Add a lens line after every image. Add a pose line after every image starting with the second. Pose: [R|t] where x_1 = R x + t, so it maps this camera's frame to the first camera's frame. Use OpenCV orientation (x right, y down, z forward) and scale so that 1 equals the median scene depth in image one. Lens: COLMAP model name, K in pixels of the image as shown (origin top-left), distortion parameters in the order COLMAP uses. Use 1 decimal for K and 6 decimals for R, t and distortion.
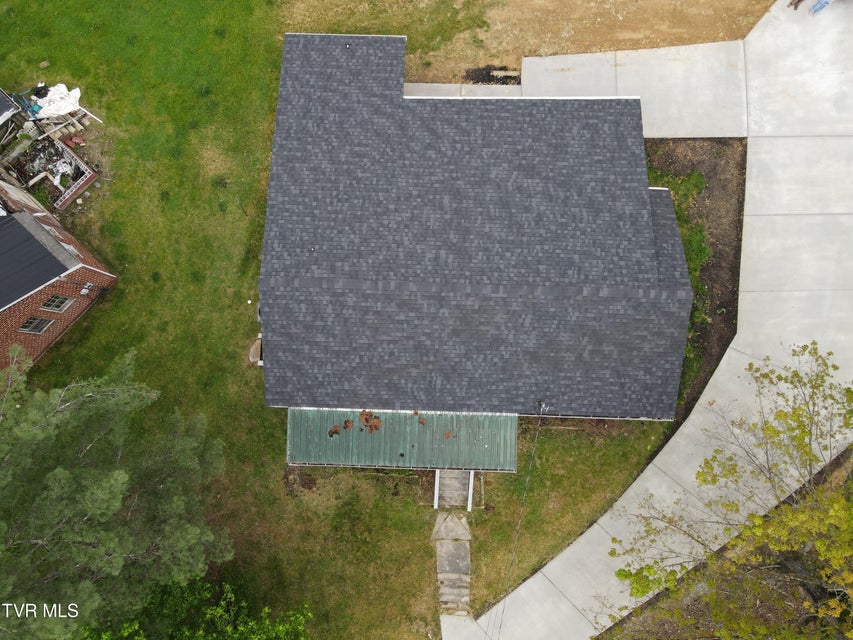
lens RADIAL K [[625.2, 0, 425.4], [0, 625.2, 317.2], [0, 0, 1]] dist [0.002753, 0.027535]
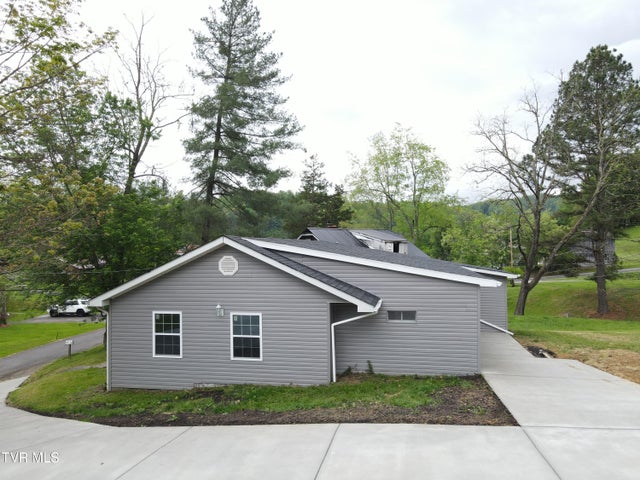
lens RADIAL K [[469.1, 0, 319.1], [0, 469.1, 237.9], [0, 0, 1]] dist [0.002753, 0.027535]
pose [[-0.160863, -0.000347, -0.986977, 0.946677], [-0.980132, 0.117621, 0.159706, -0.242258], [0.116034, 0.993058, -0.019261, 0.956046]]
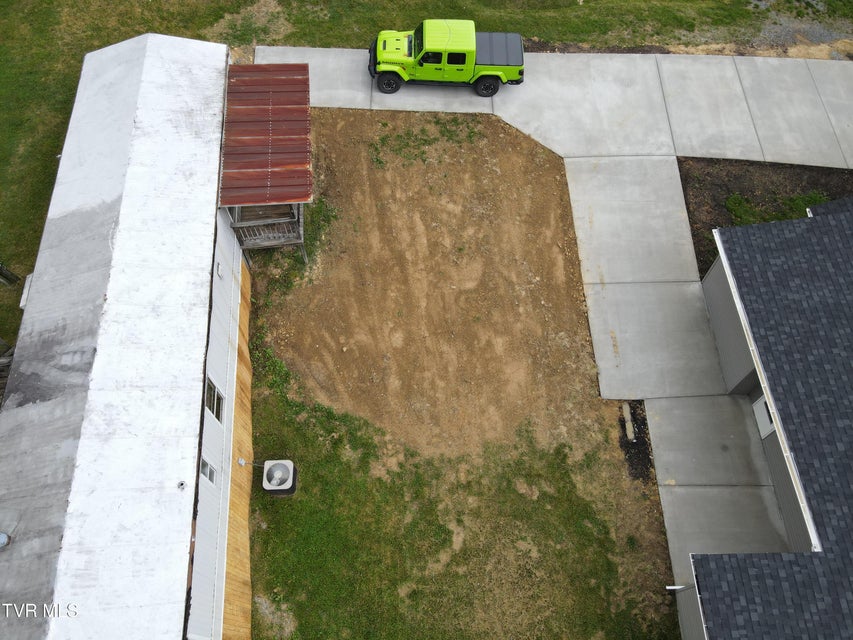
lens RADIAL K [[625.2, 0, 425.4], [0, 625.2, 317.2], [0, 0, 1]] dist [0.002753, 0.027535]
pose [[-0.024751, -0.855178, 0.517744, -0.145142], [0.995300, 0.027424, 0.092877, -0.793293], [-0.093625, 0.517609, 0.850479, 0.442449]]
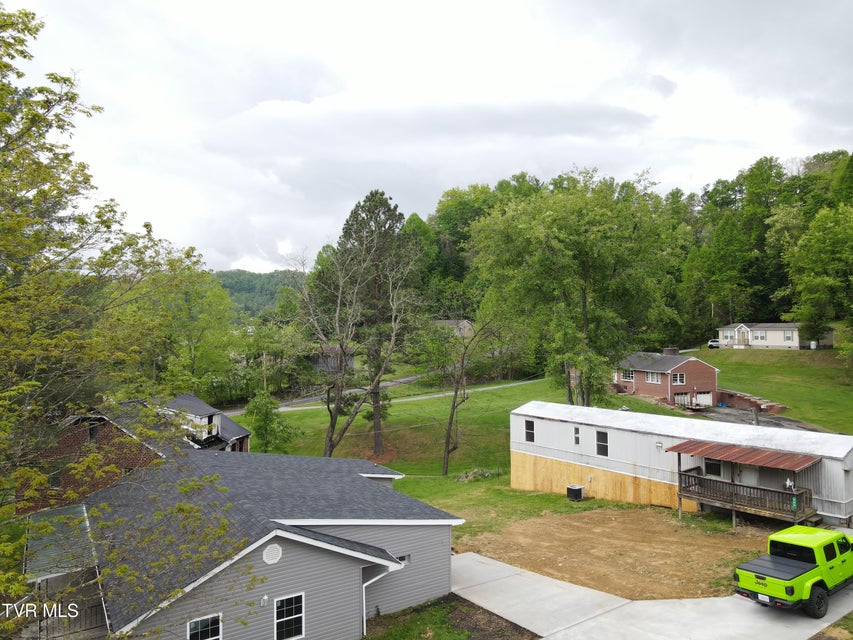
lens RADIAL K [[625.2, 0, 425.4], [0, 625.2, 317.2], [0, 0, 1]] dist [0.002753, 0.027535]
pose [[0.543681, -0.005692, -0.839273, 1.177030], [-0.834283, 0.105421, -0.541163, 0.212480], [0.091558, 0.994411, 0.052566, 0.633832]]
